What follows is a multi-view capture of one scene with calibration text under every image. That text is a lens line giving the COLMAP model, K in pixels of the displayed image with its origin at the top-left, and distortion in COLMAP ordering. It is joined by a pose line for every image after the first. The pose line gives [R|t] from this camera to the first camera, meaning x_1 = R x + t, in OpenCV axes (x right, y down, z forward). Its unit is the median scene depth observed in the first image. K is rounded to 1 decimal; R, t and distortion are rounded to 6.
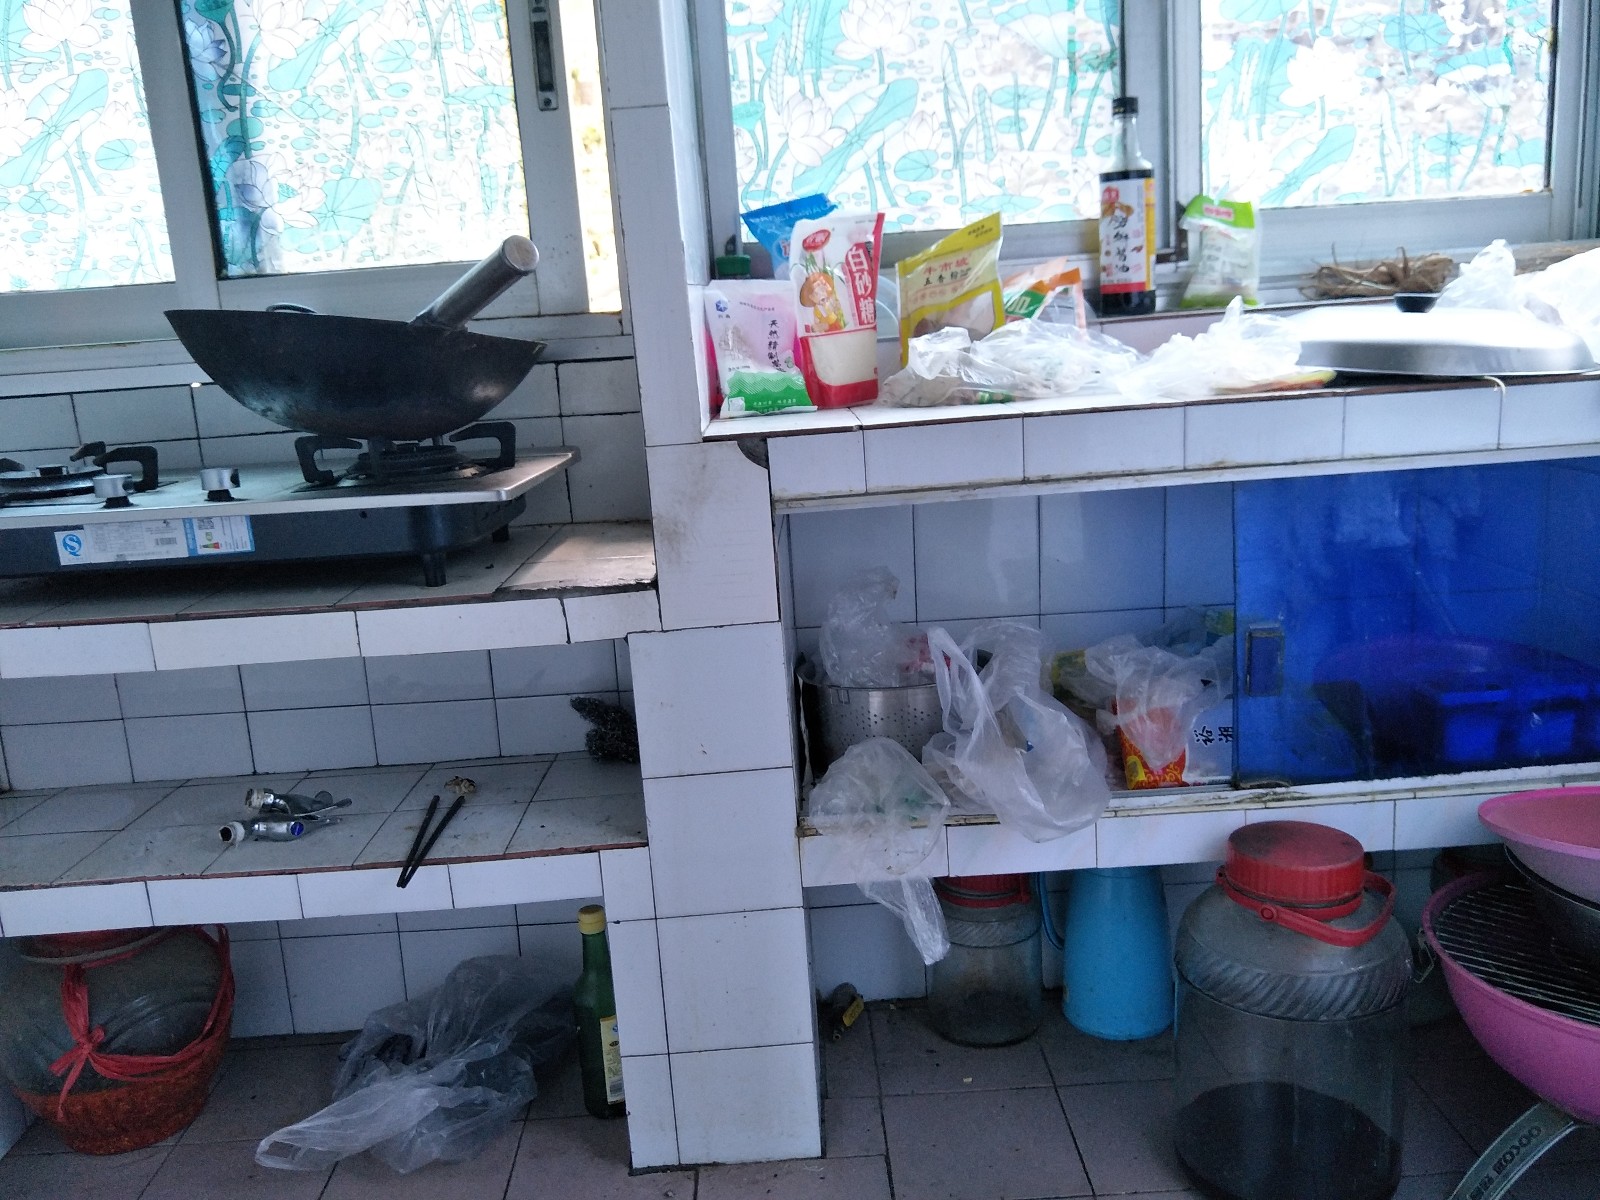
lens RADIAL K [[1351.8, 0, 800.0], [0, 1351.8, 600.0], [0, 0, 1]] dist [-0.013092, -0.010429]
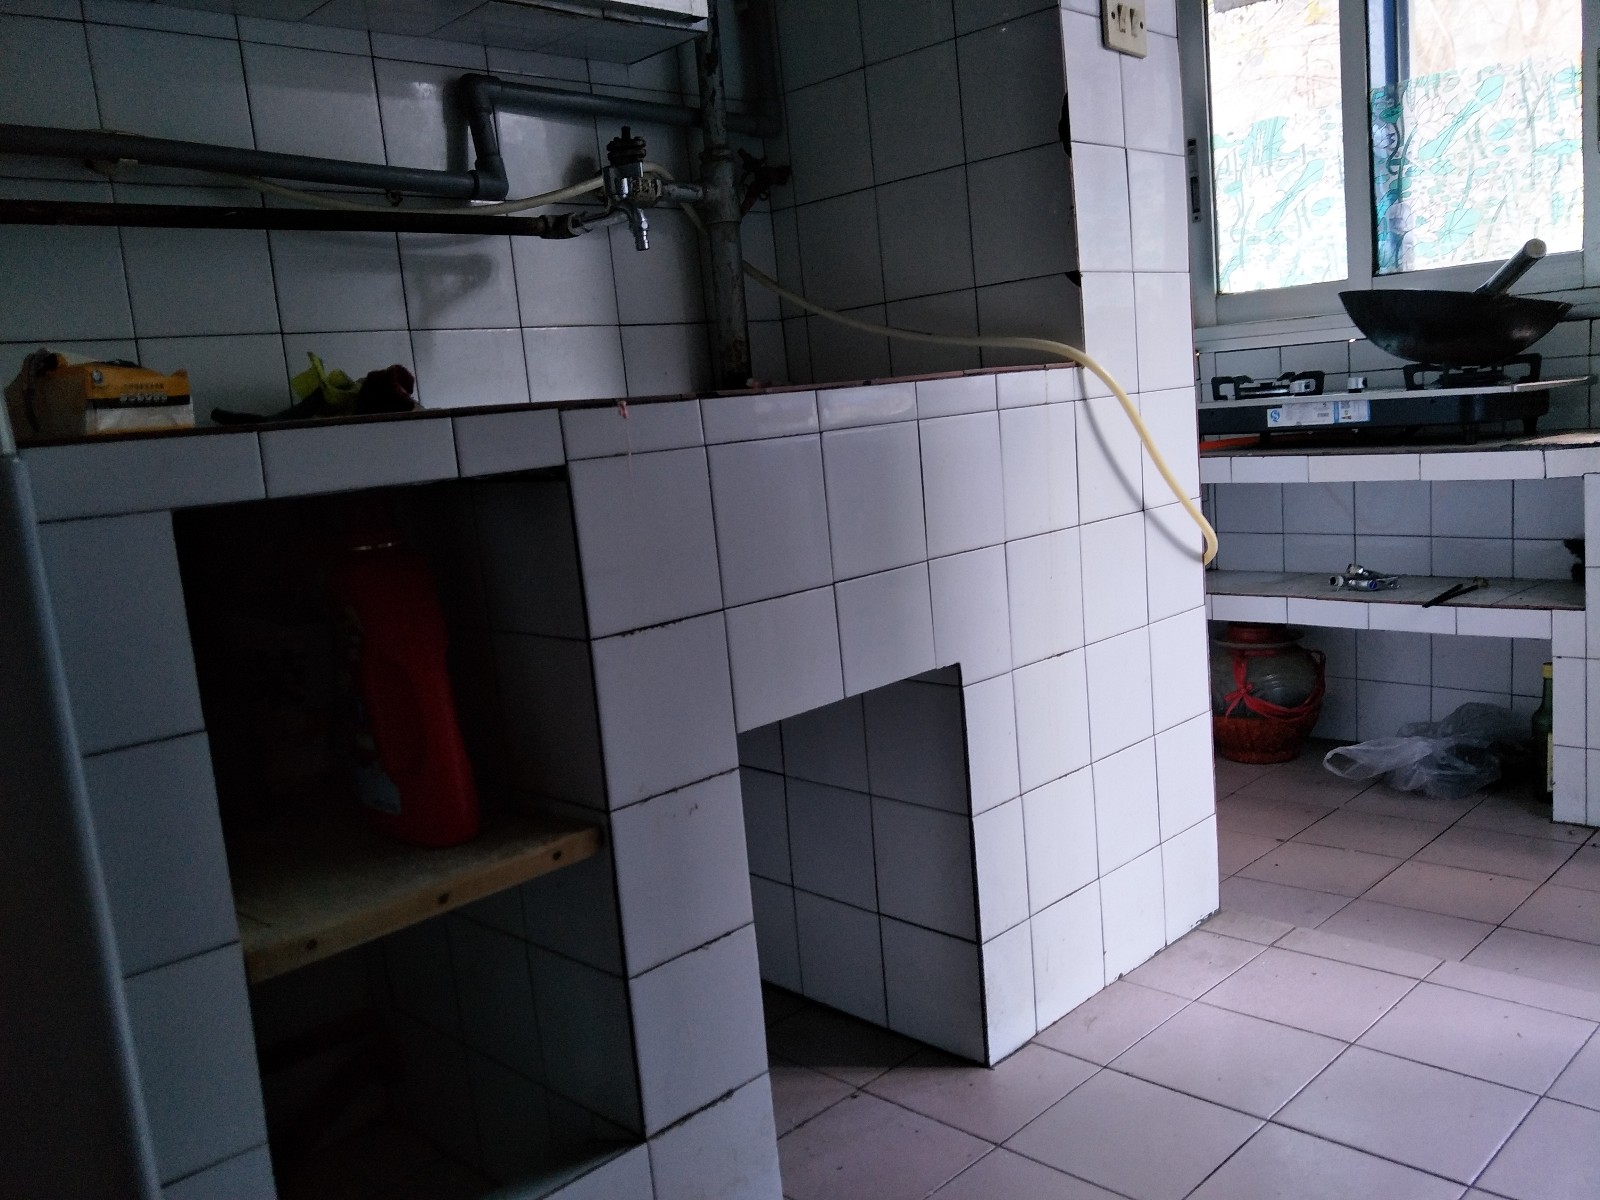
lens RADIAL K [[1351.8, 0, 800.0], [0, 1351.8, 600.0], [0, 0, 1]] dist [-0.013092, -0.010429]
pose [[0.691319, 0.111608, -0.713878, 0.319352], [-0.124517, 0.991619, 0.034448, 0.194092], [0.711740, 0.065076, 0.699422, -0.659103]]
